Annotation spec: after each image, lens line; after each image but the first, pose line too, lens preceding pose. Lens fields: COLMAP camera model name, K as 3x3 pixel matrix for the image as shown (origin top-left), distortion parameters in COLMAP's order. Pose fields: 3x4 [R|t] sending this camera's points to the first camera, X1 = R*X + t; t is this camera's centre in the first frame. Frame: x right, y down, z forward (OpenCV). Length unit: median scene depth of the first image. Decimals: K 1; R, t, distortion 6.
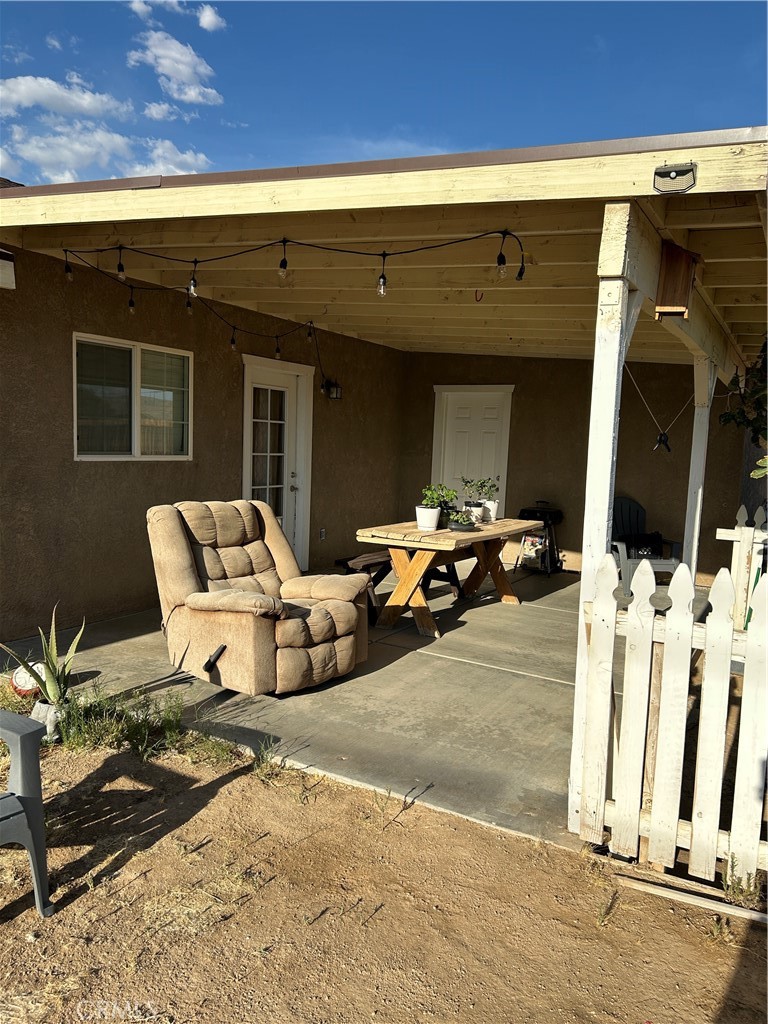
lens RADIAL K [[793.2, 0, 384.0], [0, 793.2, 512.0], [0, 0, 1]] dist [0.059157, -0.084733]
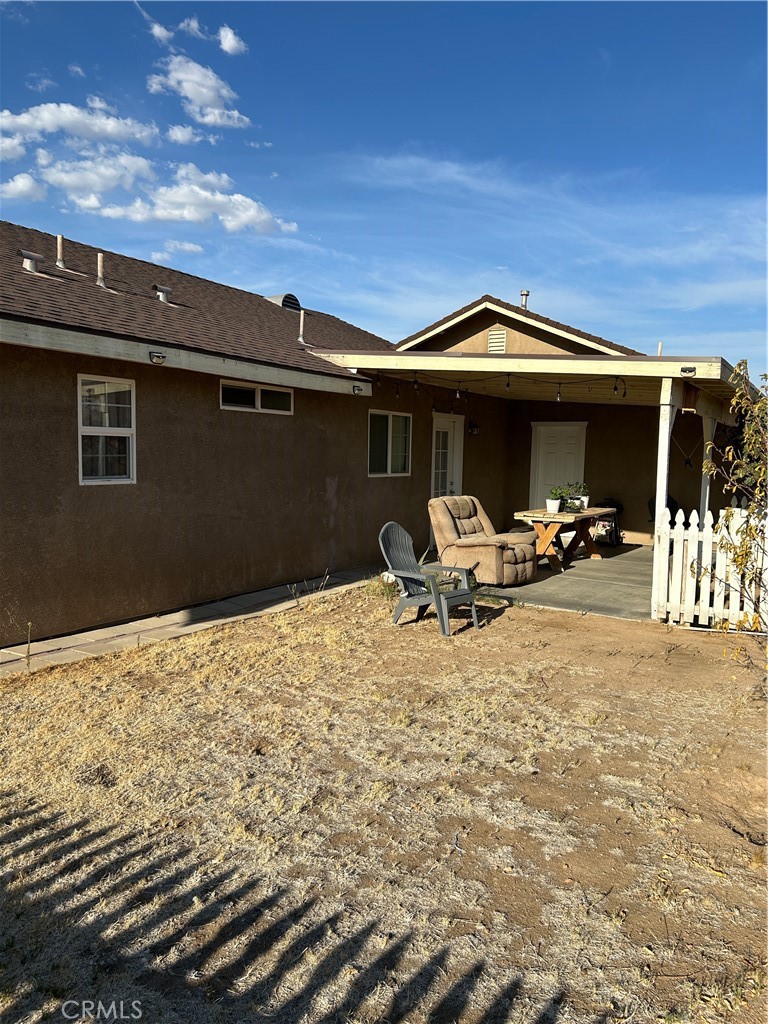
lens RADIAL K [[840.2, 0, 360.5], [0, 840.2, 513.5], [0, 0, 1]] dist [0.067894, -0.174245]
pose [[0.999152, -0.015197, -0.038276, -0.218922], [0.014616, 0.999774, -0.015413, 0.034326], [0.038502, 0.014841, 0.999148, -0.644313]]
